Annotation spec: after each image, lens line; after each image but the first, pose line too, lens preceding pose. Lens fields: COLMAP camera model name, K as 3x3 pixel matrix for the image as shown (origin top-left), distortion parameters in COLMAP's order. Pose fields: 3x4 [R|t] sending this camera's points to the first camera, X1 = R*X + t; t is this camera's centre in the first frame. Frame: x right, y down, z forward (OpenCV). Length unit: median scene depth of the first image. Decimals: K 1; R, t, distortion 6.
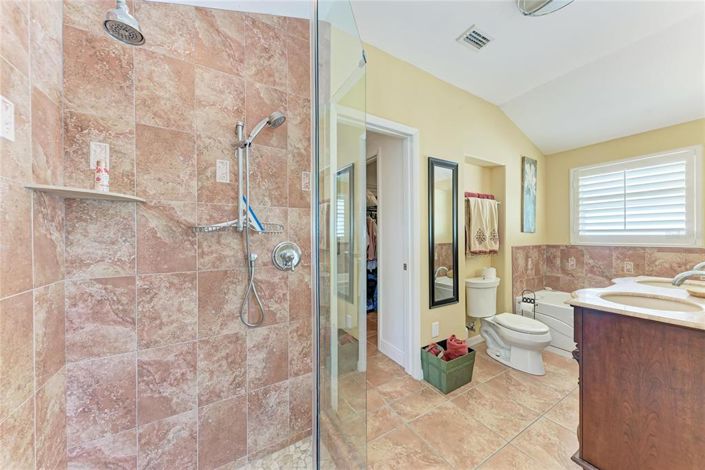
lens RADIAL K [[242.3, 0, 356.1], [0, 242.3, 235.1], [0, 0, 1]] dist [0.015025, -0.001177]
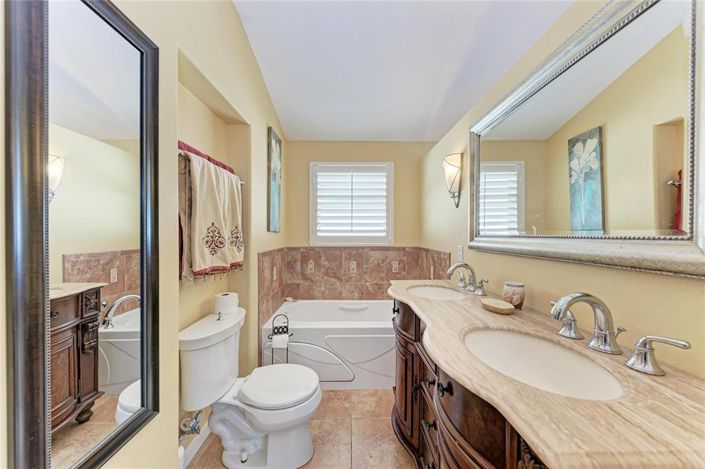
lens RADIAL K [[242.3, 0, 354.3], [0, 242.3, 234.9], [0, 0, 1]] dist [0.015025, -0.001177]
pose [[0.497553, 0.004045, 0.867424, 0.225298], [-0.004865, 0.999986, -0.001872, -0.002274], [-0.867420, -0.003289, 0.497566, 0.509498]]
